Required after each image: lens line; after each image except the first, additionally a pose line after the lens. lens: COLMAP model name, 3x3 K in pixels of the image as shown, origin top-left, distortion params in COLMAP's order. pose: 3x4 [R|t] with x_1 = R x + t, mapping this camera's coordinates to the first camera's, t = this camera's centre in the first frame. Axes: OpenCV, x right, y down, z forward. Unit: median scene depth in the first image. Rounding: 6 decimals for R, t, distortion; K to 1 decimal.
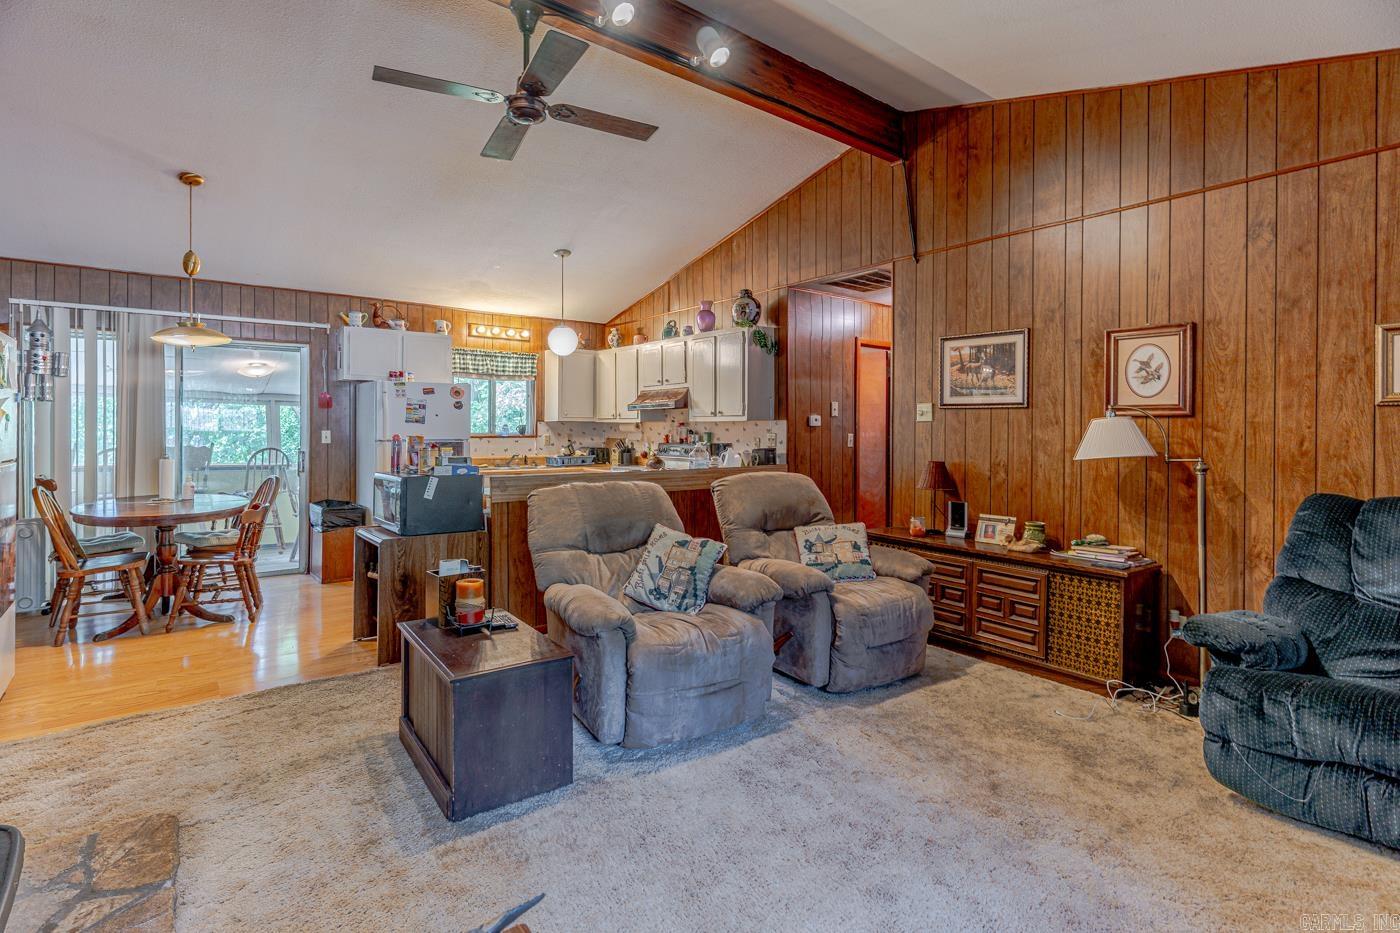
lens RADIAL K [[652.1, 0, 701.5], [0, 652.1, 432.7], [0, 0, 1]] dist [0.000002, -0.000019]
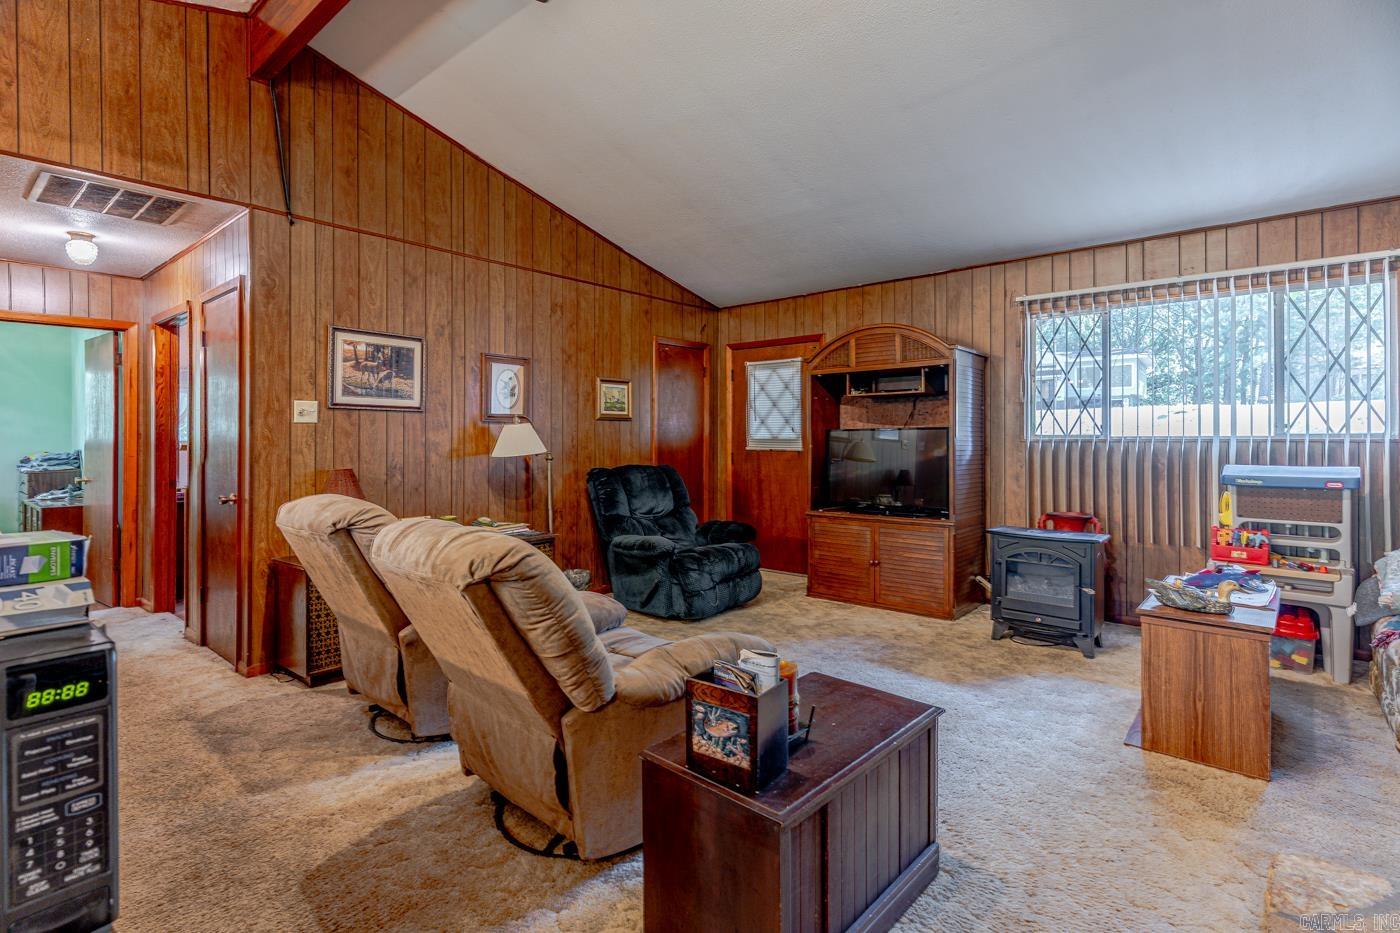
lens RADIAL K [[706.3, 0, 698.3], [0, 706.3, 434.6], [0, 0, 1]] dist [0.000189, -0.000019]
pose [[-0.202192, -0.001975, 0.979344, -0.676104], [0.005954, 0.999977, 0.003246, -0.002246], [-0.979328, 0.006487, -0.202175, 0.744290]]
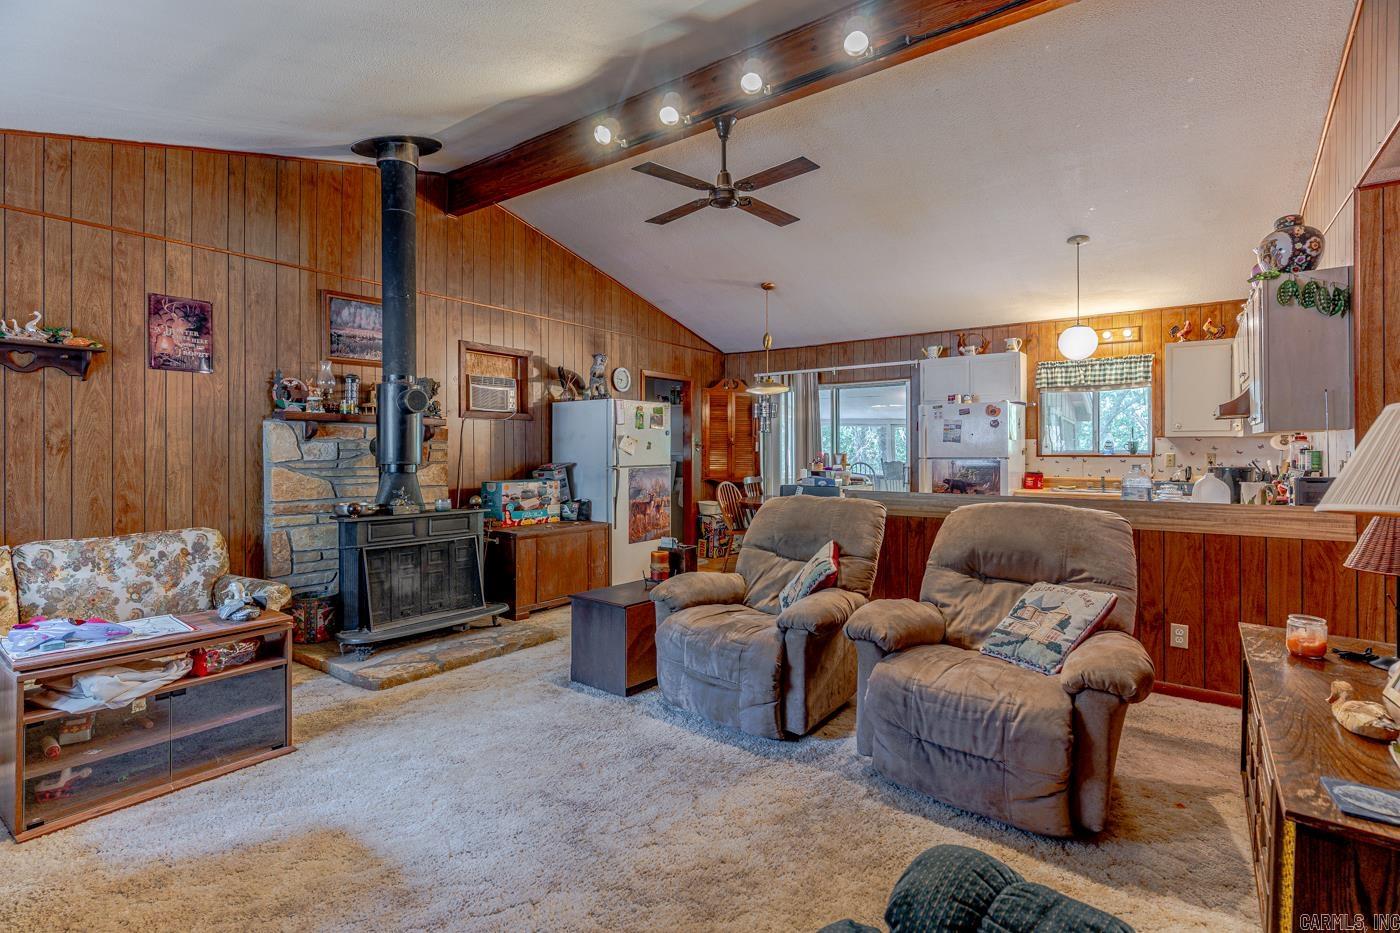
lens RADIAL K [[663.5, 0, 703.7], [0, 663.5, 449.7], [0, 0, 1]] dist [-0.000271, 0.000203]
pose [[0.294354, -0.004006, -0.955688, 0.650527], [0.000229, 0.999991, -0.004121, 0.002714], [0.955696, 0.000994, 0.294352, 0.389335]]
